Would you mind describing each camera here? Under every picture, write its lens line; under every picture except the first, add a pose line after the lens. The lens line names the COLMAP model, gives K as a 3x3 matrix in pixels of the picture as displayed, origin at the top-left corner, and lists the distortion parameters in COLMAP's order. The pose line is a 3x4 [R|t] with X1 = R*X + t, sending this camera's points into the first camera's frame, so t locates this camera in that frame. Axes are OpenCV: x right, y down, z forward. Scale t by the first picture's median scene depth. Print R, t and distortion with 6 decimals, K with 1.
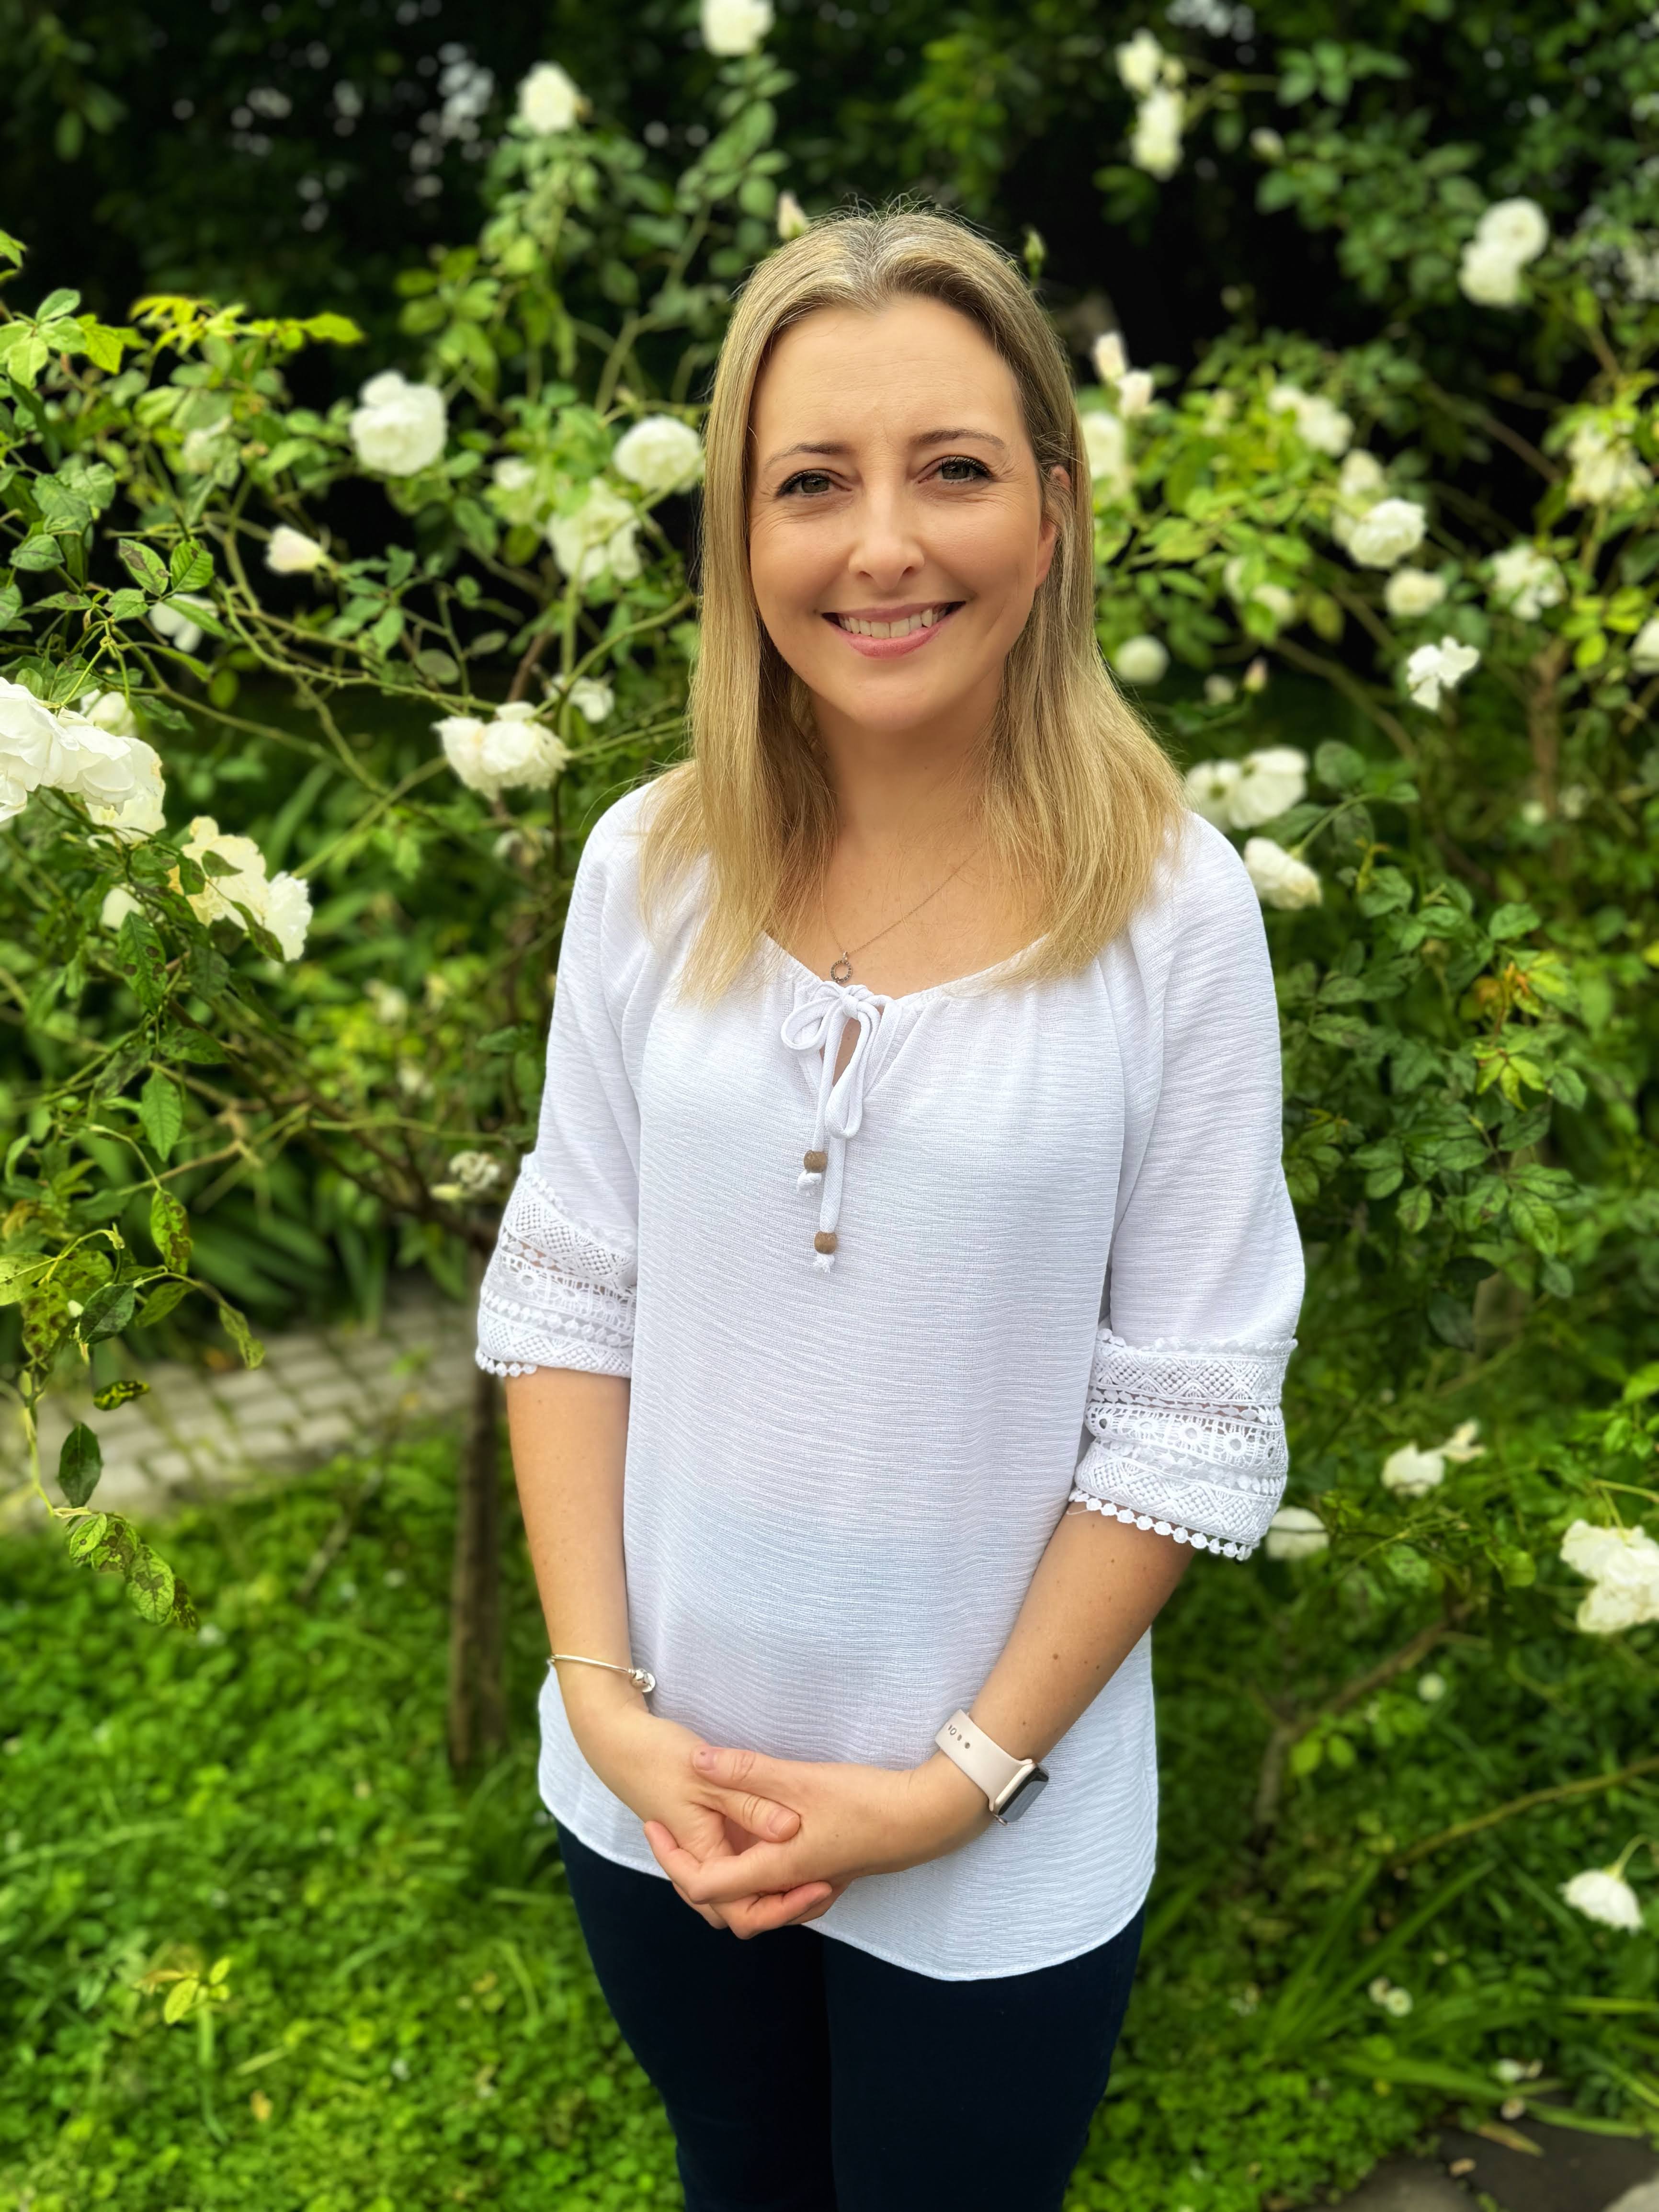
lens RADIAL K [[2221.6, 0, 839.4], [0, 2221.6, 1107.4], [0, 0, 1]] dist [-0.009316, 0.000000]
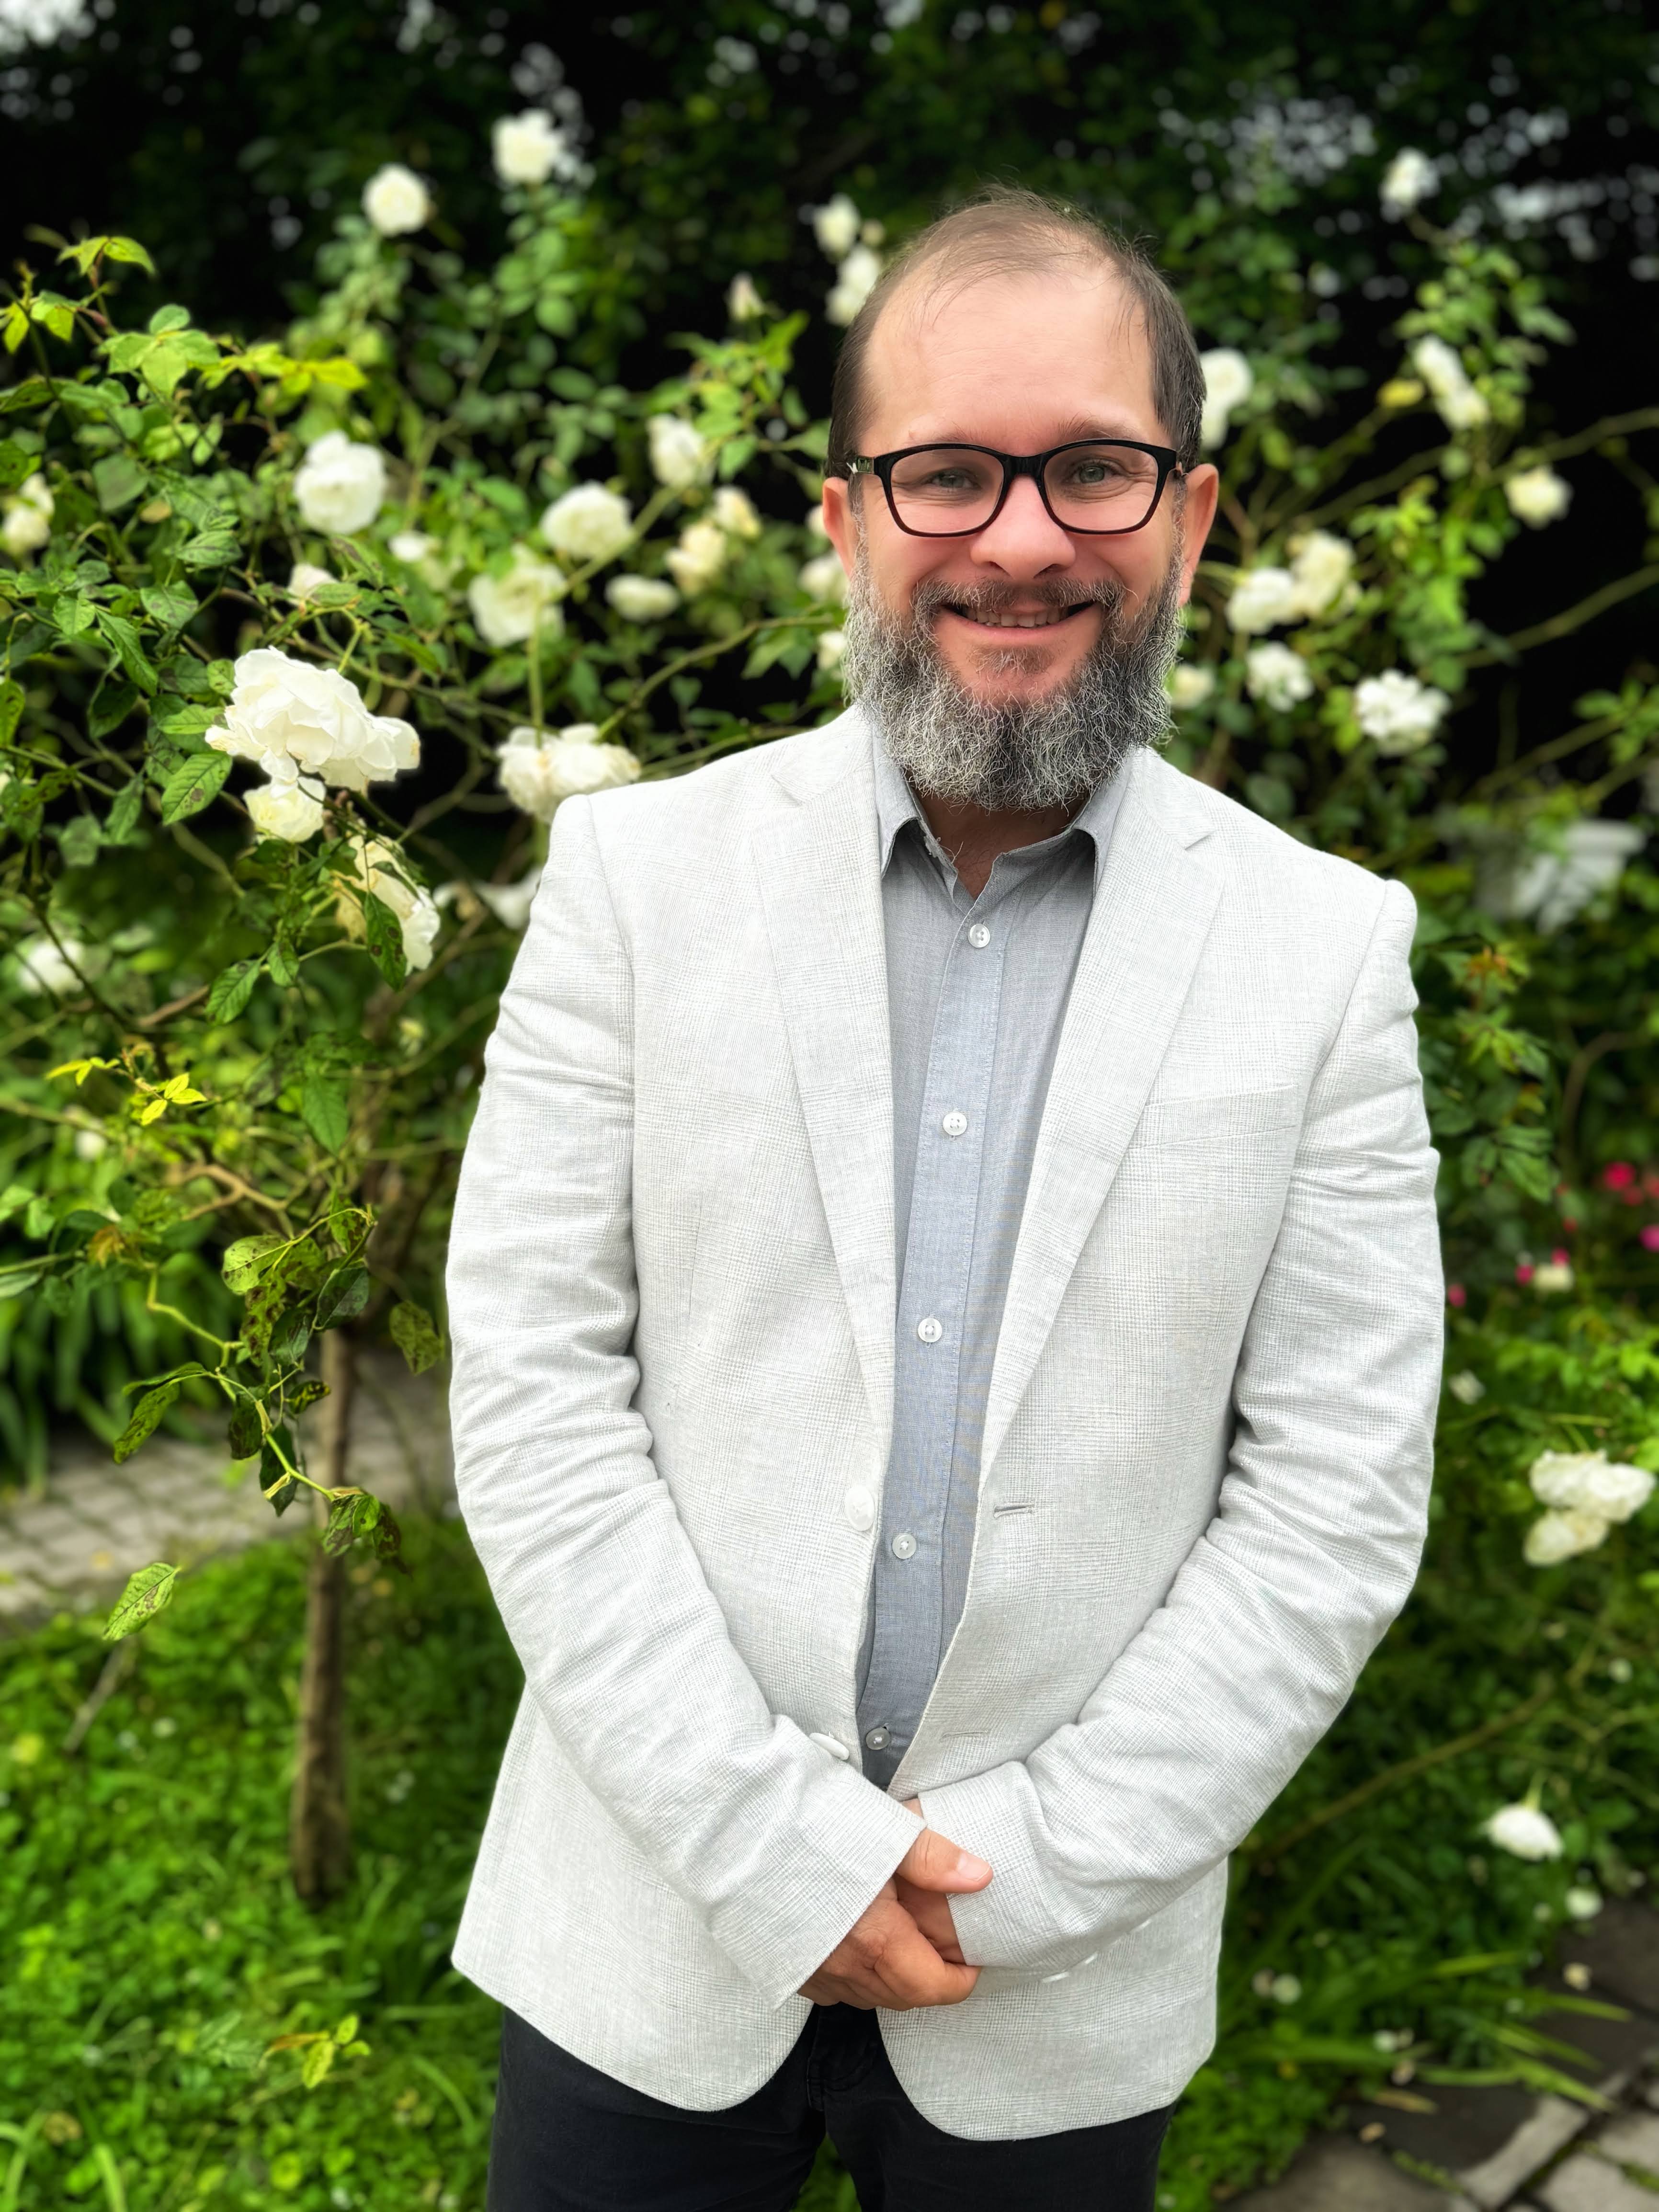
lens RADIAL K [[2221.6, 0, 835.7], [0, 2221.6, 1092.7], [0, 0, 1]] dist [-0.009316, 0.000000]
pose [[0.967357, -0.036837, 0.250726, -0.203968], [0.059854, 0.994599, -0.084799, 0.056411], [-0.246248, 0.097038, 0.964337, -0.005057]]
